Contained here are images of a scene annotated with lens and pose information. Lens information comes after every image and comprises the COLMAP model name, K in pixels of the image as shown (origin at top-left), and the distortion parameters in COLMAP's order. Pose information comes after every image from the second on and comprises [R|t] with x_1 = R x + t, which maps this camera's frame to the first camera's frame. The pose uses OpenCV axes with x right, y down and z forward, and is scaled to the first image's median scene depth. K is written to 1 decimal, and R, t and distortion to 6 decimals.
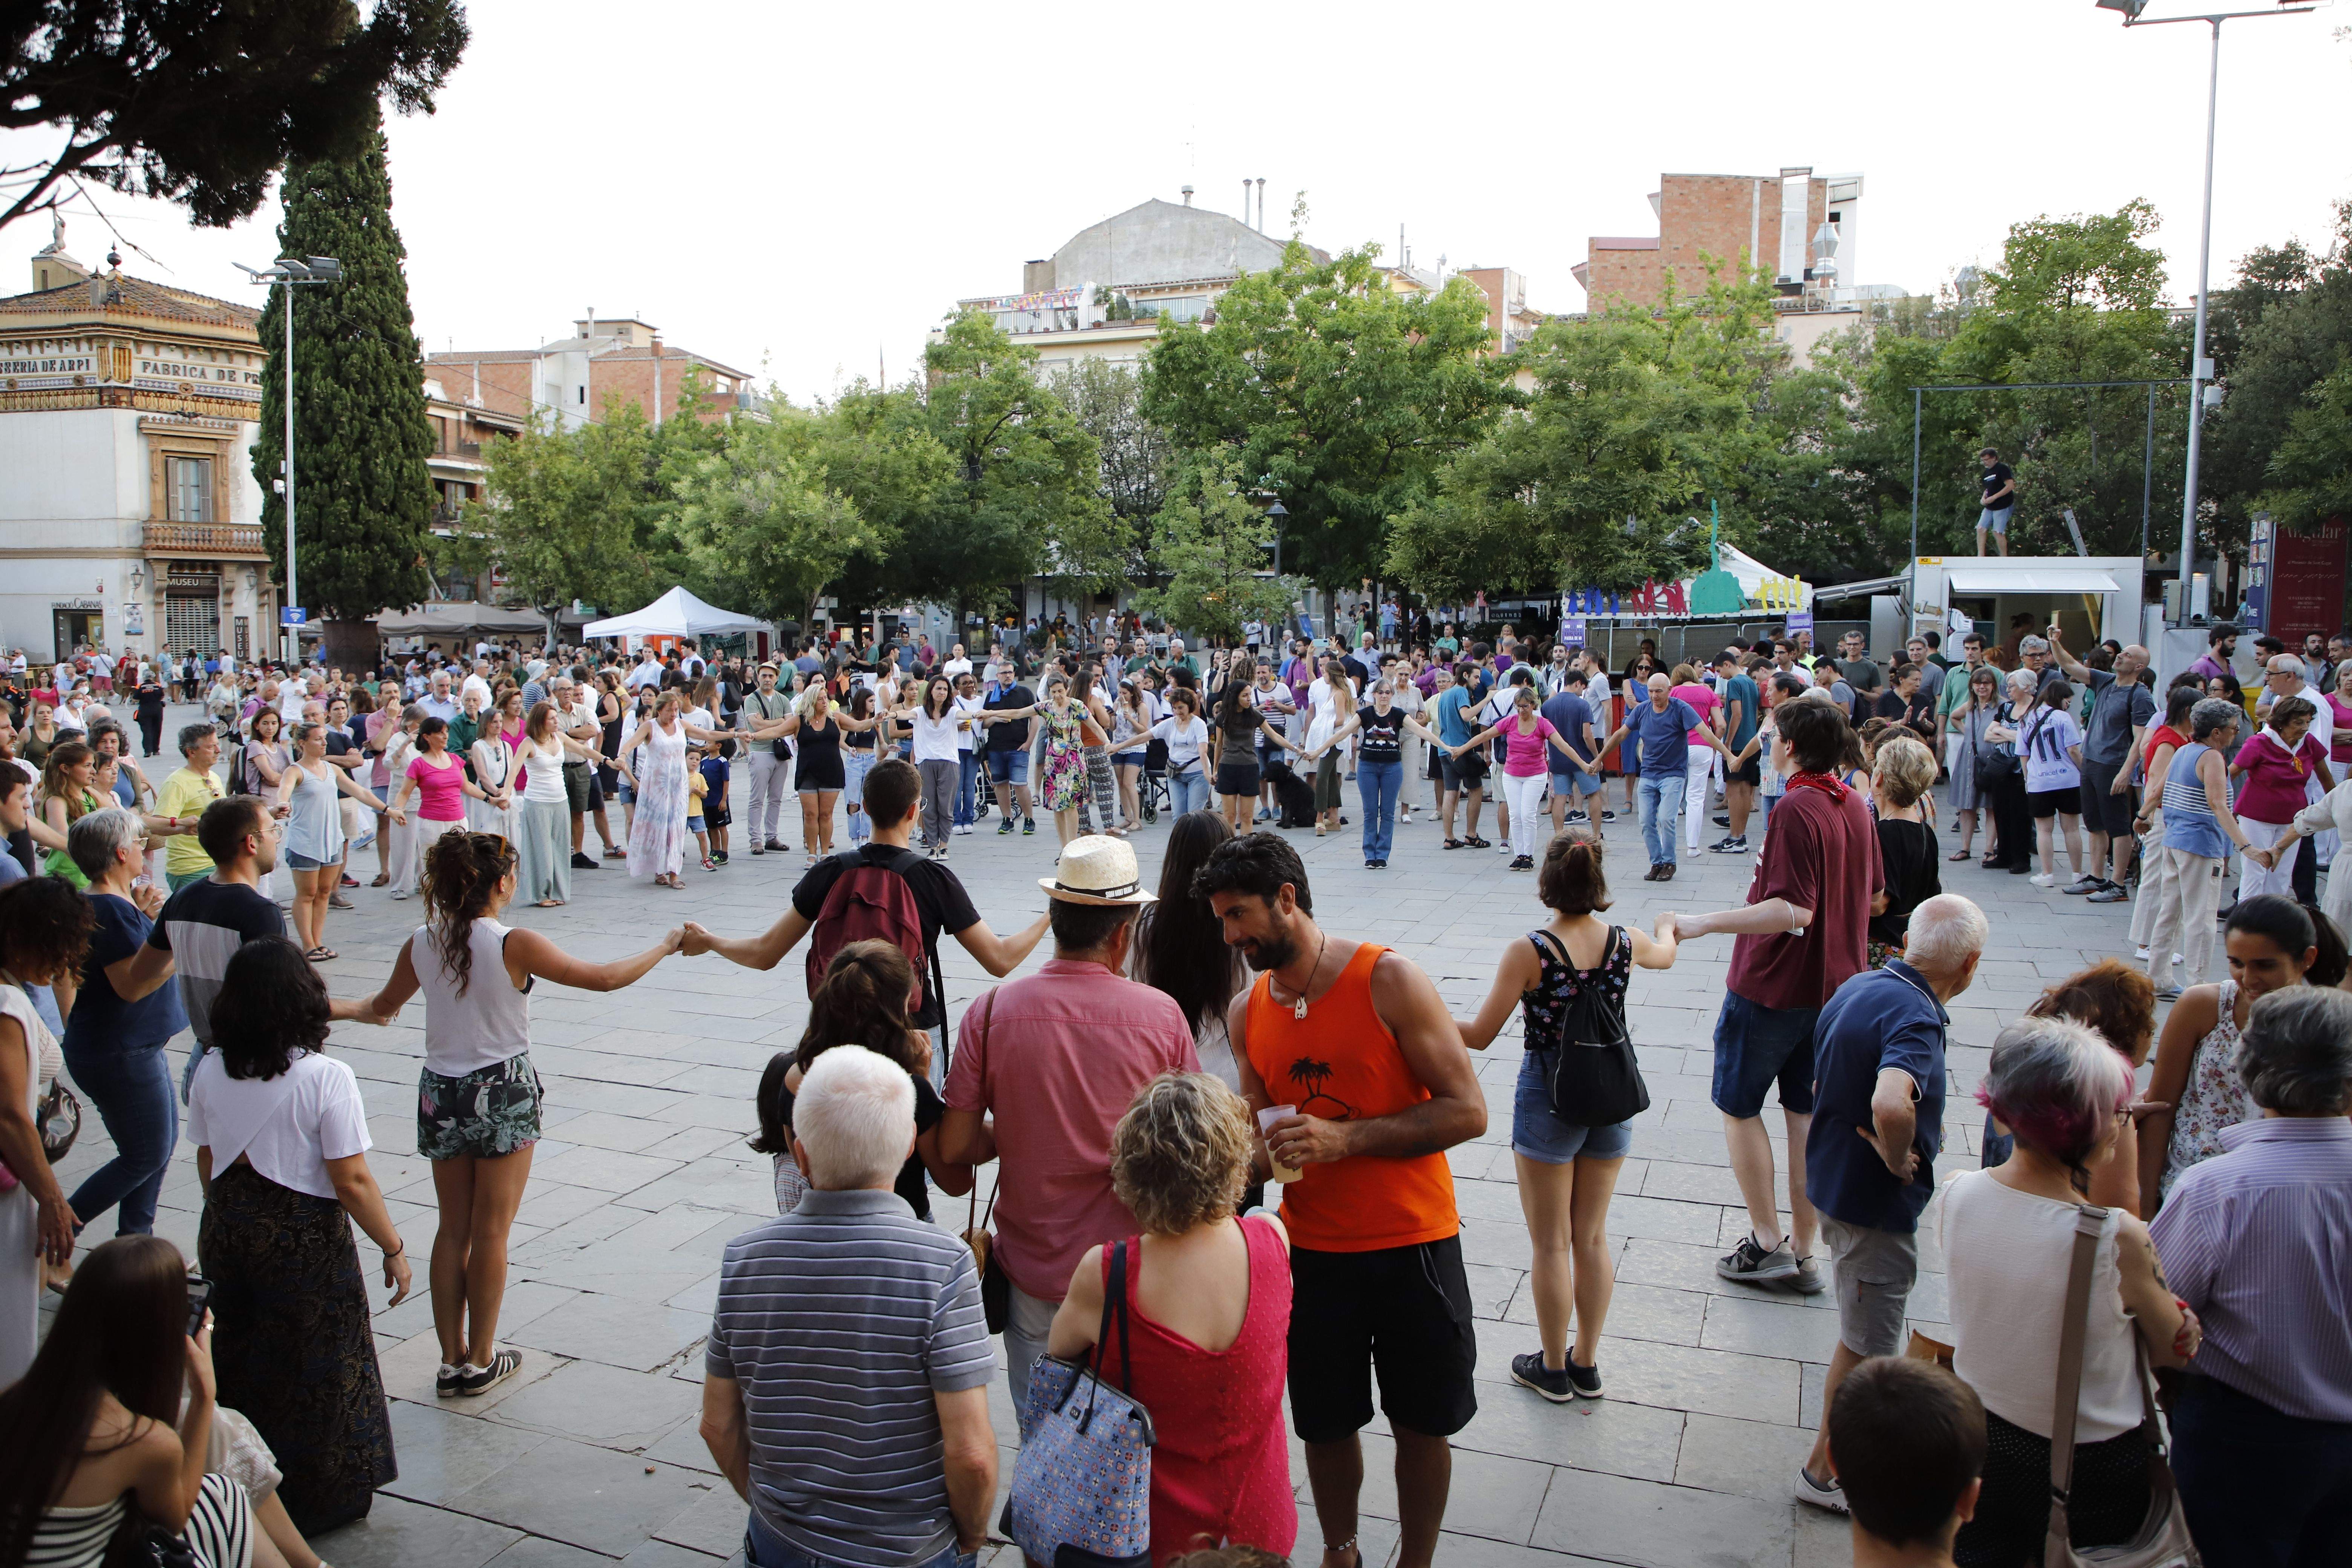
lens RADIAL K [[1561.3, 0, 1176.0], [0, 1561.3, 784.0], [0, 0, 1]] dist [-0.077621, 0.032933]
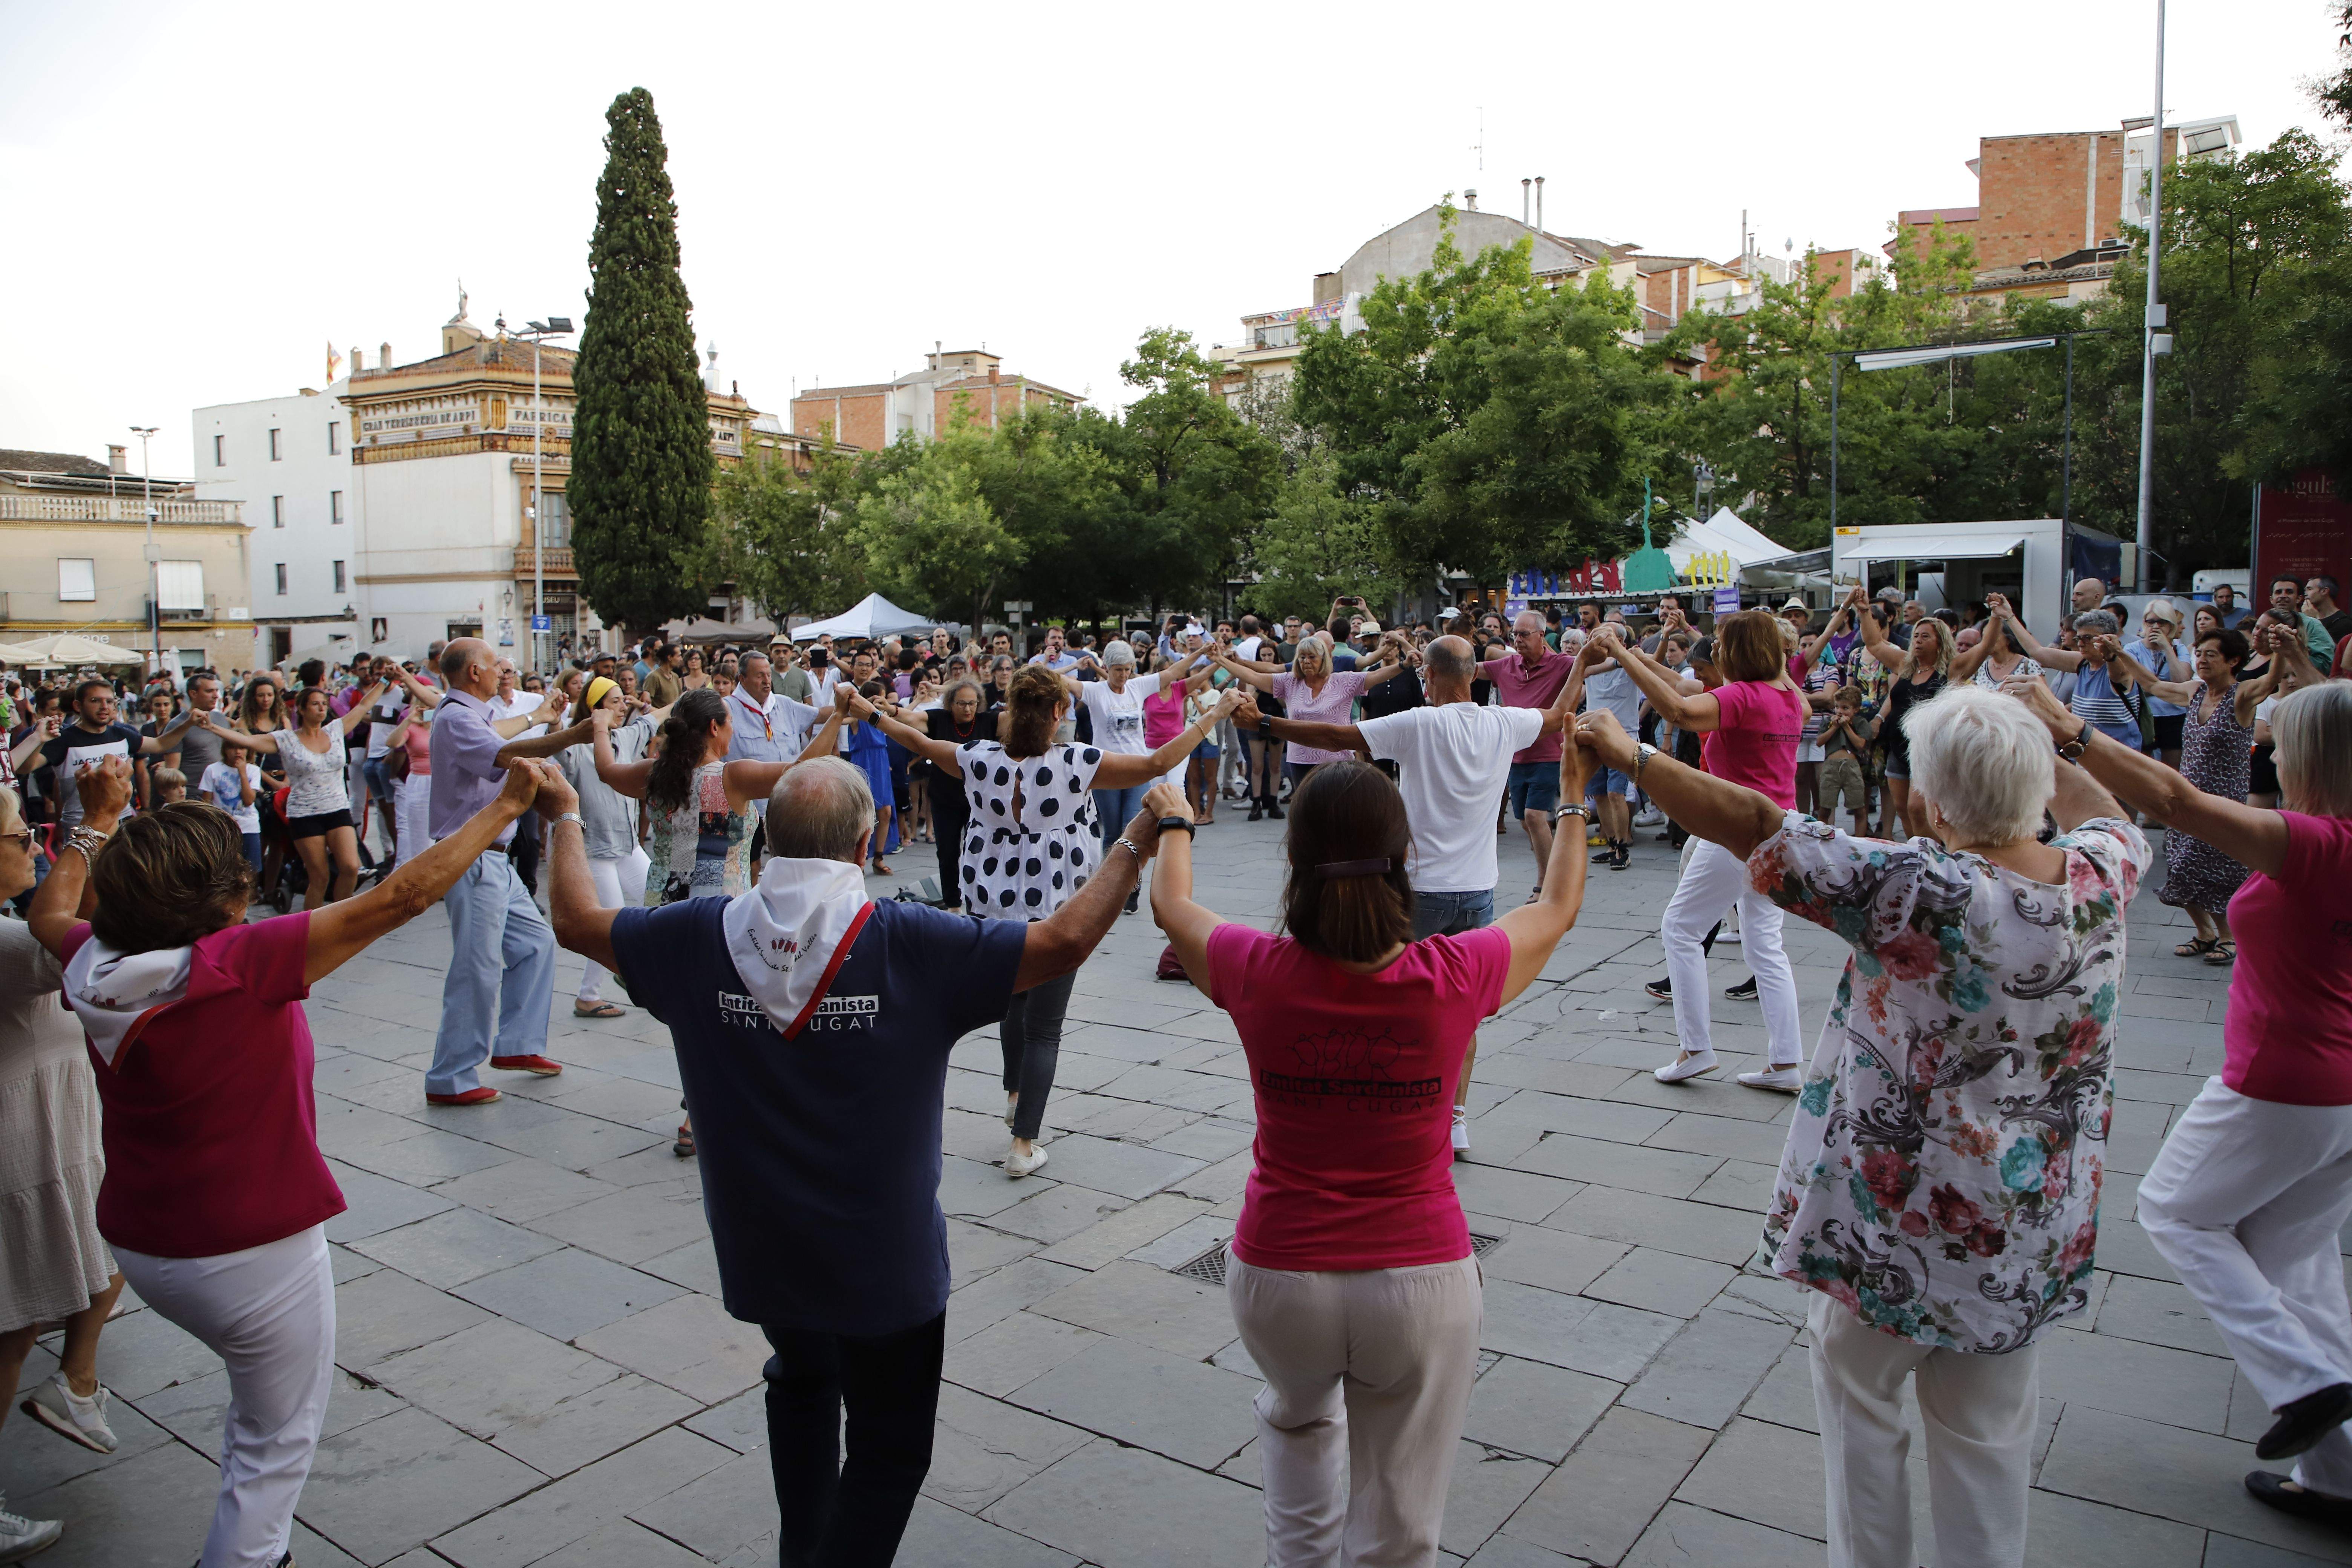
lens RADIAL K [[1561.3, 0, 1176.0], [0, 1561.3, 784.0], [0, 0, 1]] dist [-0.077621, 0.032933]
pose [[0.968982, 0.009984, -0.246931, 0.130642], [-0.011790, 0.999913, -0.005834, 0.010309], [0.246852, 0.008564, 0.969015, -0.019082]]
